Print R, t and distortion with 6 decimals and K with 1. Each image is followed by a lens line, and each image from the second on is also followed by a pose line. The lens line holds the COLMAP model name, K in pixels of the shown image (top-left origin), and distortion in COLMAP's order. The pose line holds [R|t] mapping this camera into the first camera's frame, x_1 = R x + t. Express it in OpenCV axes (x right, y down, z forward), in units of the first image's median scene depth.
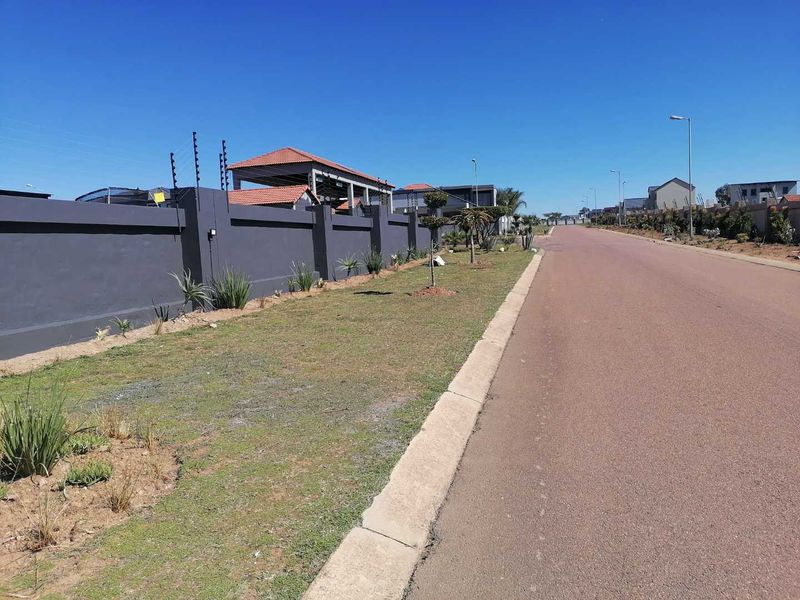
lens RADIAL K [[672.9, 0, 400.0], [0, 672.9, 300.0], [0, 0, 1]] dist [-0.005539, -0.001593]
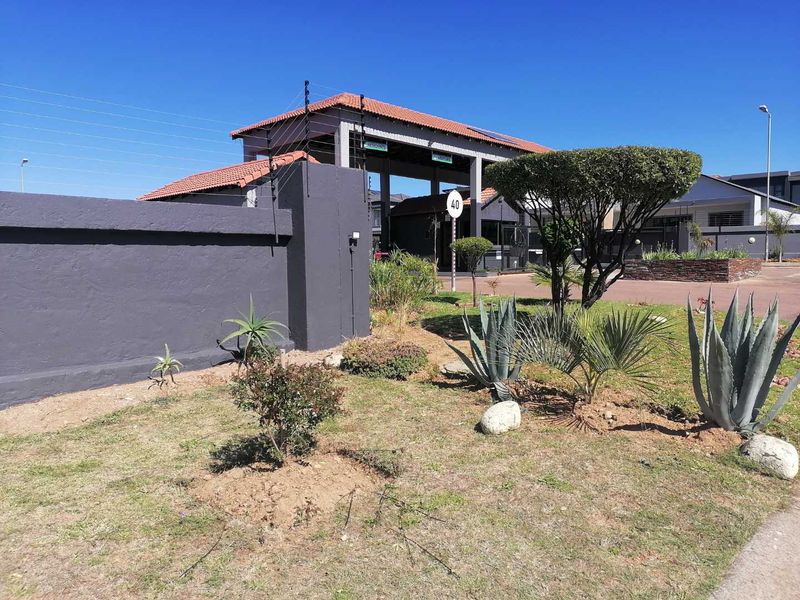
lens RADIAL K [[672.9, 0, 400.0], [0, 672.9, 300.0], [0, 0, 1]] dist [-0.005539, -0.001593]
pose [[0.898032, 0.046276, -0.437490, 0.114569], [-0.050260, 0.998733, 0.002474, -0.060838], [0.437050, 0.019767, 0.899220, 0.513458]]
